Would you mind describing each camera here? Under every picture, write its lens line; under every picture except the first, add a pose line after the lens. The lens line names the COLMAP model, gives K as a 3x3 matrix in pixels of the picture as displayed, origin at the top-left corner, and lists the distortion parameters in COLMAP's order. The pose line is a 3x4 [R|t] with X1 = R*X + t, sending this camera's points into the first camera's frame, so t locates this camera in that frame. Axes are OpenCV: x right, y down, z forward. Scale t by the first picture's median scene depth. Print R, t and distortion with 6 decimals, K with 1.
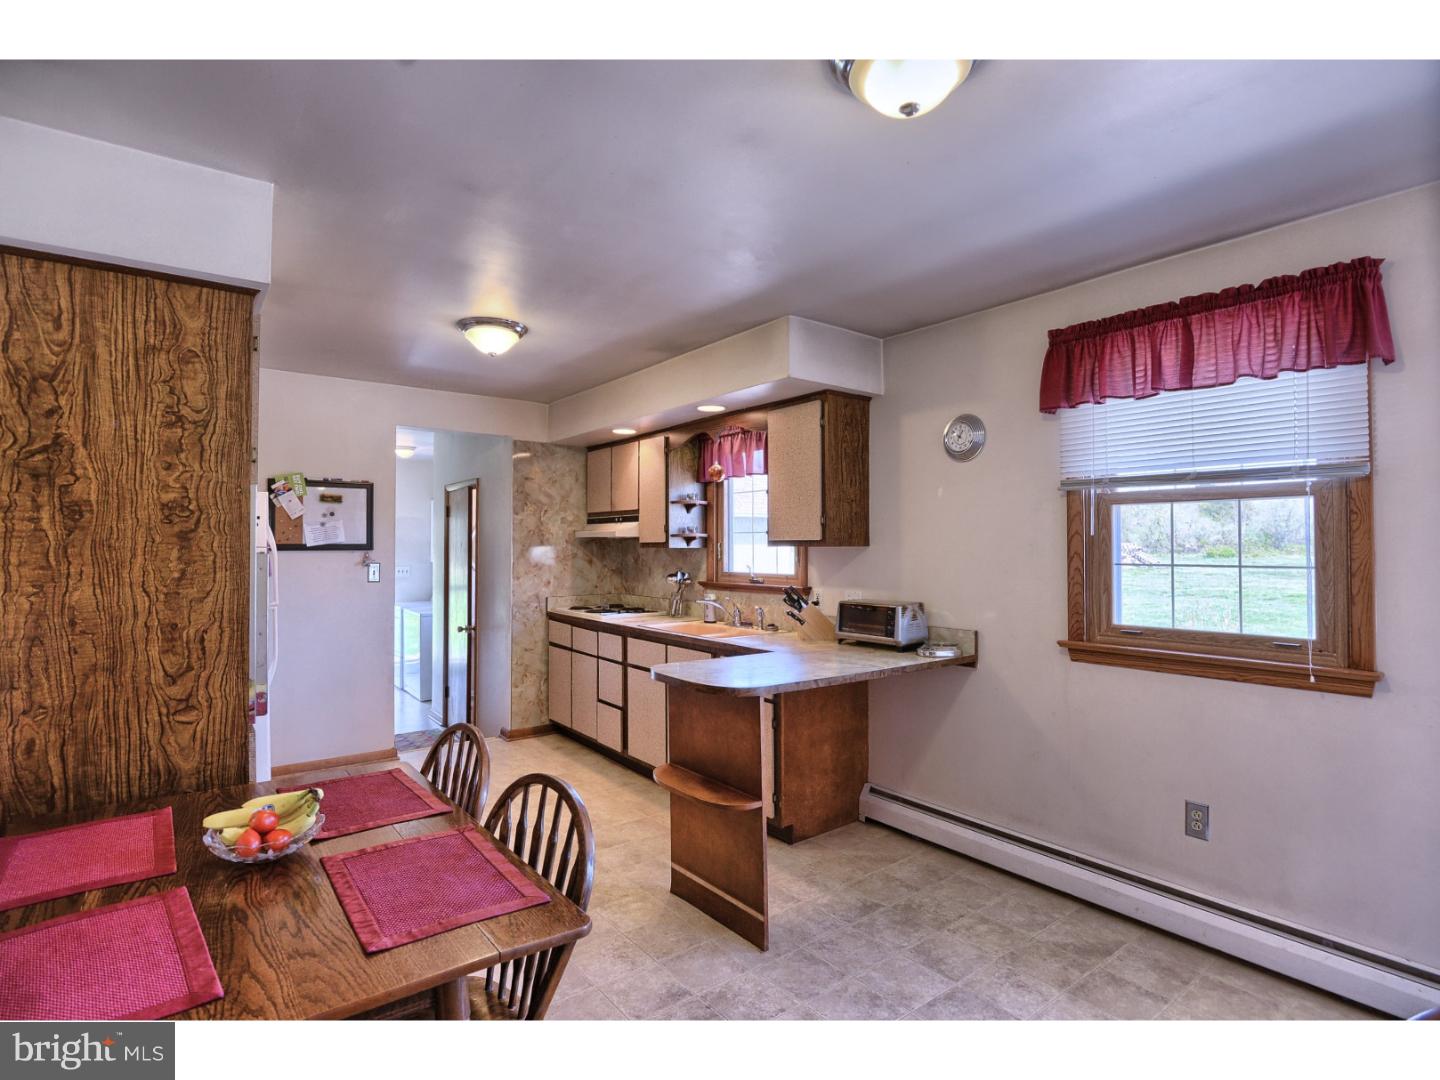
lens RADIAL K [[702.7, 0, 713.0], [0, 702.7, 534.5], [0, 0, 1]] dist [-0.013237, 0.000617]
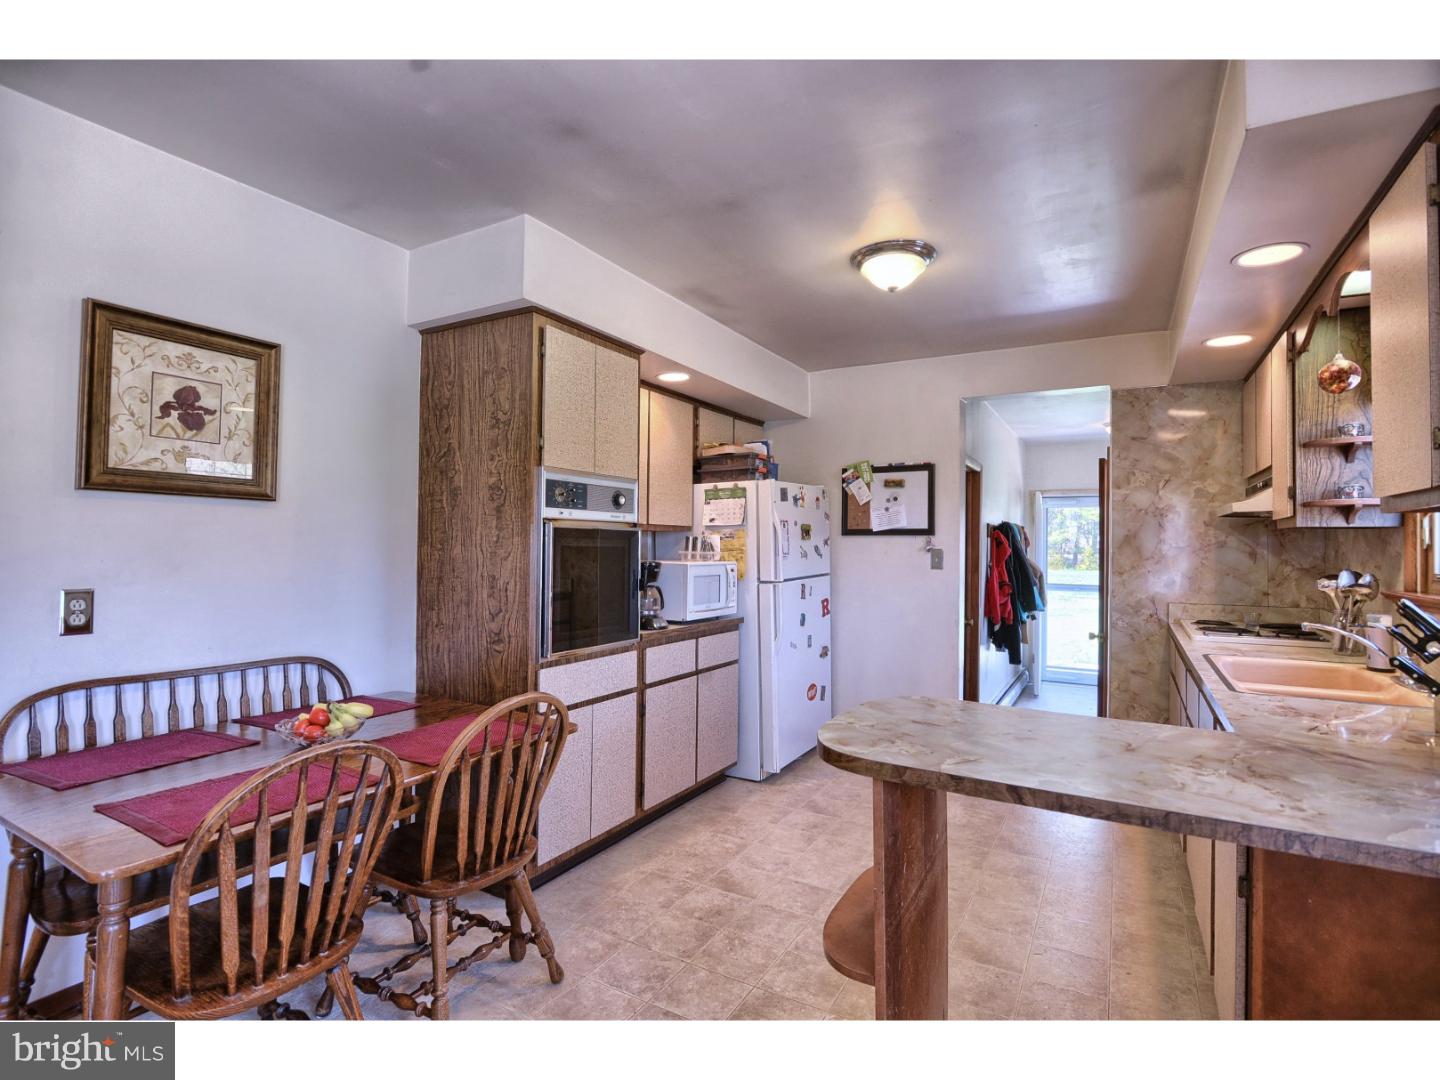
lens RADIAL K [[702.7, 0, 713.0], [0, 702.7, 534.5], [0, 0, 1]] dist [-0.013237, 0.000617]
pose [[0.405363, -0.008681, -0.914114, 0.269104], [0.007263, 0.999954, -0.006275, 0.026389], [0.914127, -0.004096, 0.405408, 0.362817]]
